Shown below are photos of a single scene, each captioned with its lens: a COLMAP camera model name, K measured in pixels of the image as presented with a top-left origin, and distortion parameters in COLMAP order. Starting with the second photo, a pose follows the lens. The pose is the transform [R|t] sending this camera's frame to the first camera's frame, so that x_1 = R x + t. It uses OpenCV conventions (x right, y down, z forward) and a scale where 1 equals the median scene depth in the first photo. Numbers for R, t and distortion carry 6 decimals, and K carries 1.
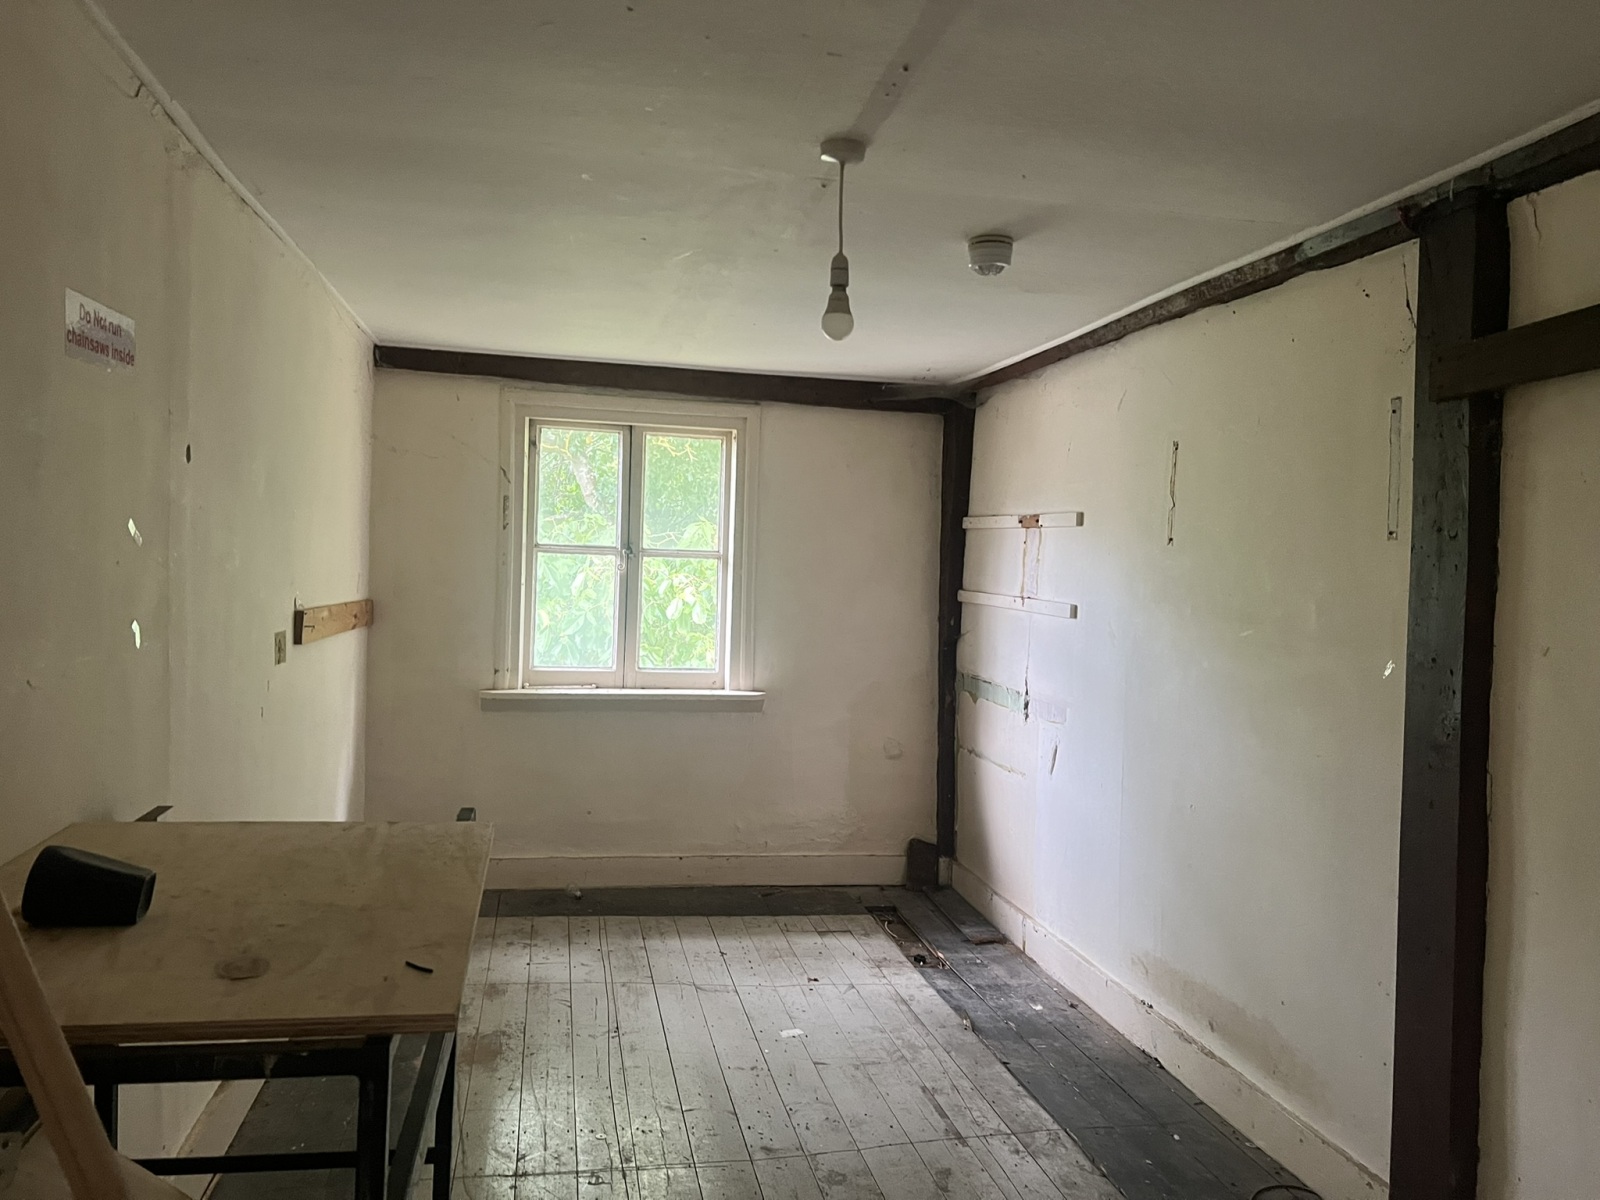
lens RADIAL K [[1182.7, 0, 800.0], [0, 1182.7, 600.0], [0, 0, 1]] dist [0.115425, -0.133010]
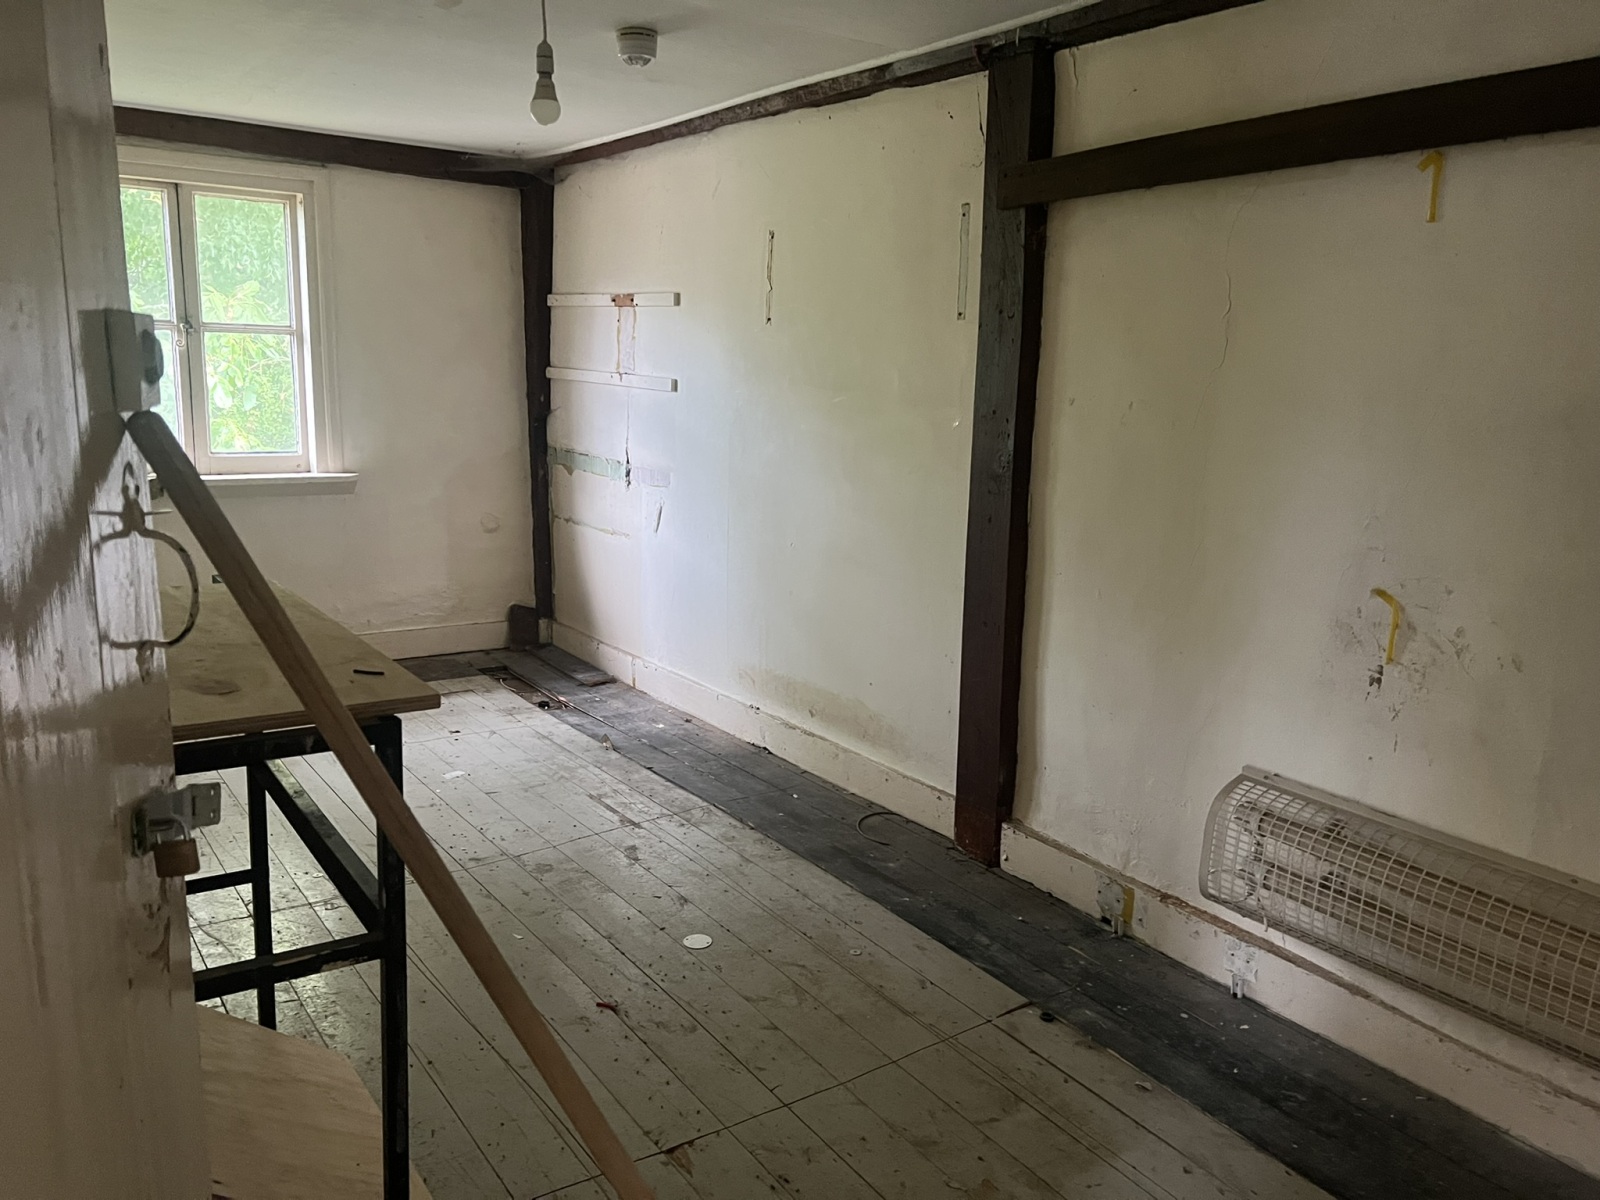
lens RADIAL K [[1307.4, 0, 681.0], [0, 1307.4, 605.0], [0, 0, 1]] dist [0.140106, -0.273492]
pose [[0.919220, -0.077971, 0.385946, -0.271326], [0.014029, 0.986060, 0.165796, 0.009657], [-0.393493, -0.146988, 0.907501, -0.158033]]
